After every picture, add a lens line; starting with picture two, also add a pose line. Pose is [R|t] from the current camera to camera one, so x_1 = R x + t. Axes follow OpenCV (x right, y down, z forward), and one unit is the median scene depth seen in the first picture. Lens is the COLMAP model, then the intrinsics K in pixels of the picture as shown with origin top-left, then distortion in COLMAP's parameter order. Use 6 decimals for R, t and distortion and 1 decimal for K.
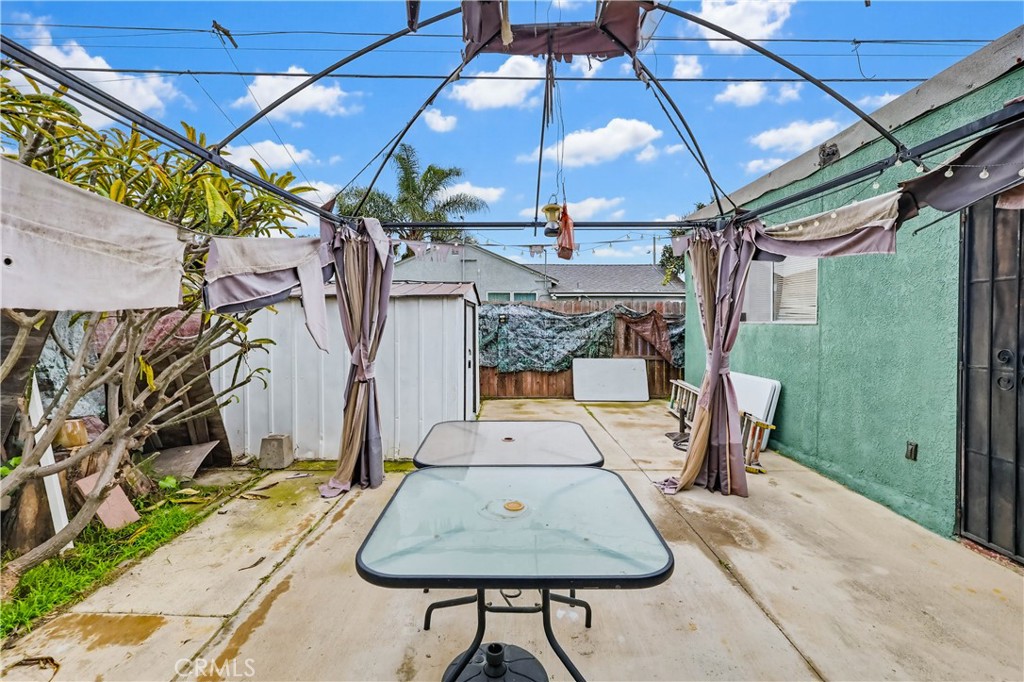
lens RADIAL K [[481.0, 0, 510.9], [0, 481.0, 329.5], [0, 0, 1]] dist [-0.002596, -0.000634]
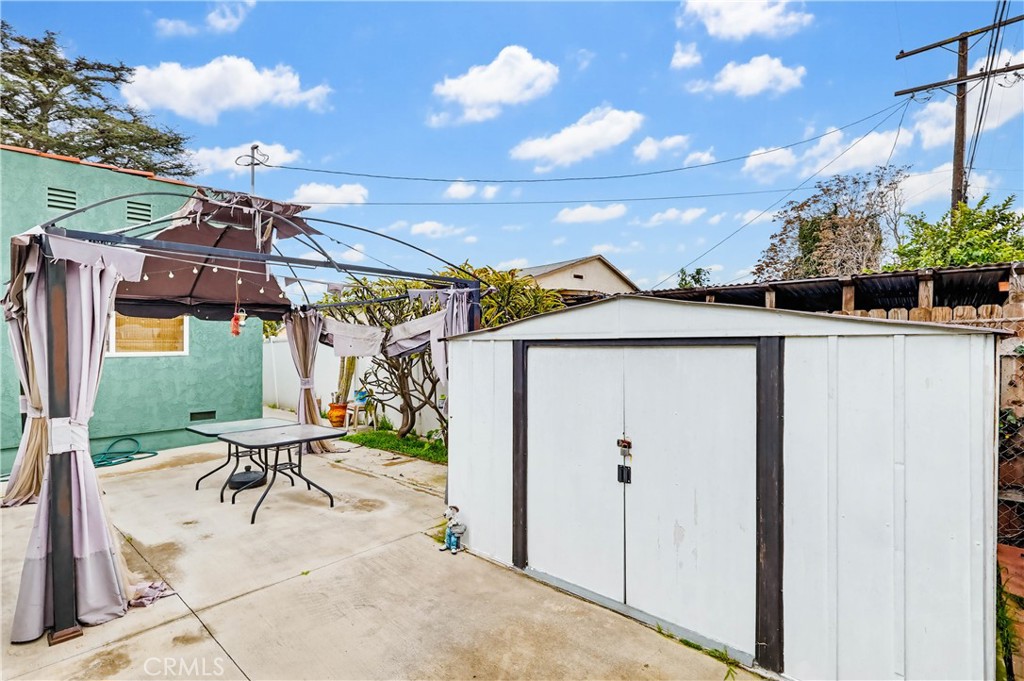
lens RADIAL K [[505.7, 0, 520.9], [0, 505.7, 338.0], [0, 0, 1]] dist [-0.005128, -0.001546]
pose [[-0.668935, -0.007928, -0.743279, 0.595826], [-0.012839, 0.999917, 0.000889, -0.099582], [0.743210, 0.010138, -0.668981, 2.188303]]
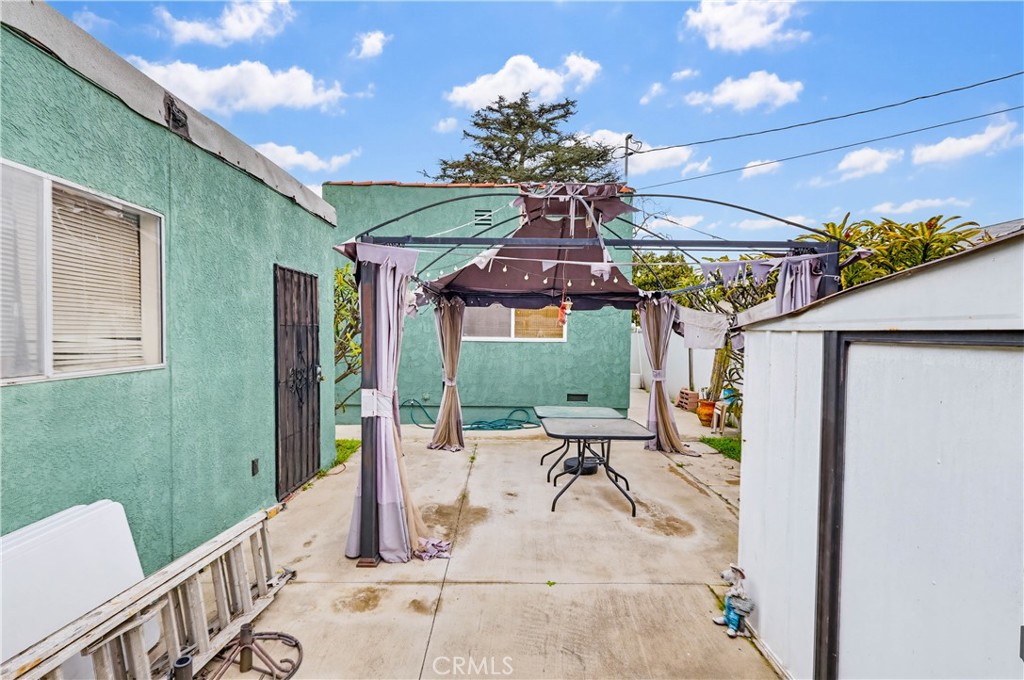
lens RADIAL K [[509.3, 0, 493.9], [0, 509.3, 342.0], [0, 0, 1]] dist [-0.000055, -0.000012]
pose [[-0.999678, -0.015053, 0.020440, 0.234747], [-0.014195, 0.999038, 0.041490, -0.101393], [-0.021045, 0.041187, -0.998930, 2.114455]]
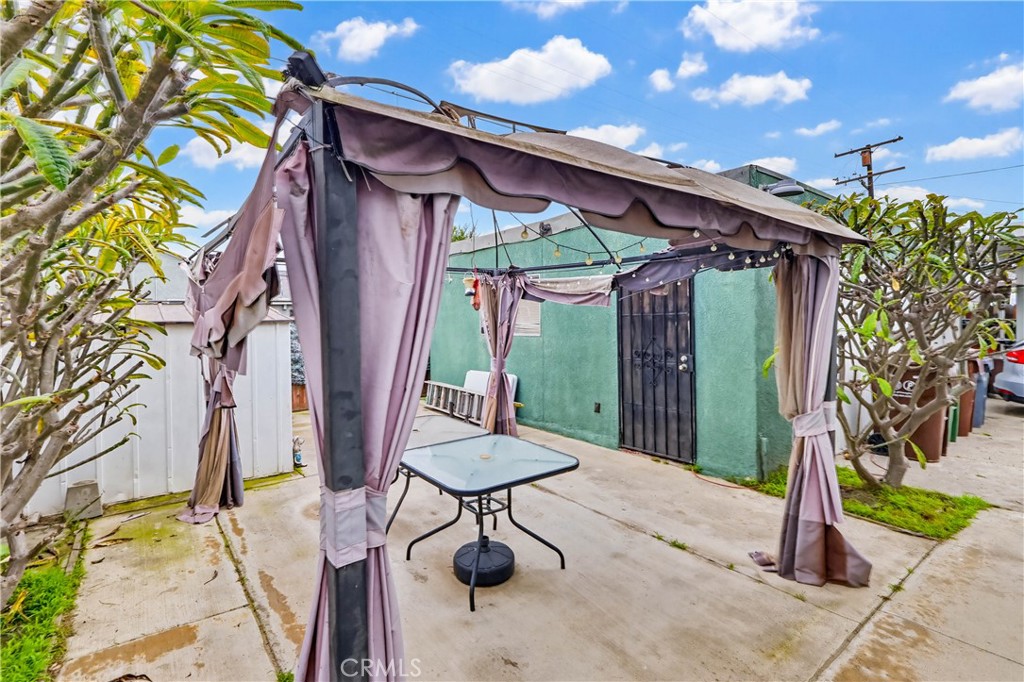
lens RADIAL K [[481.0, 0, 510.9], [0, 481.0, 329.5], [0, 0, 1]] dist [-0.002596, -0.000634]
pose [[0.796688, -0.024095, 0.603910, -0.483980], [0.028251, 0.999597, 0.002612, -0.050840], [-0.603730, 0.014980, 0.797048, -0.234928]]
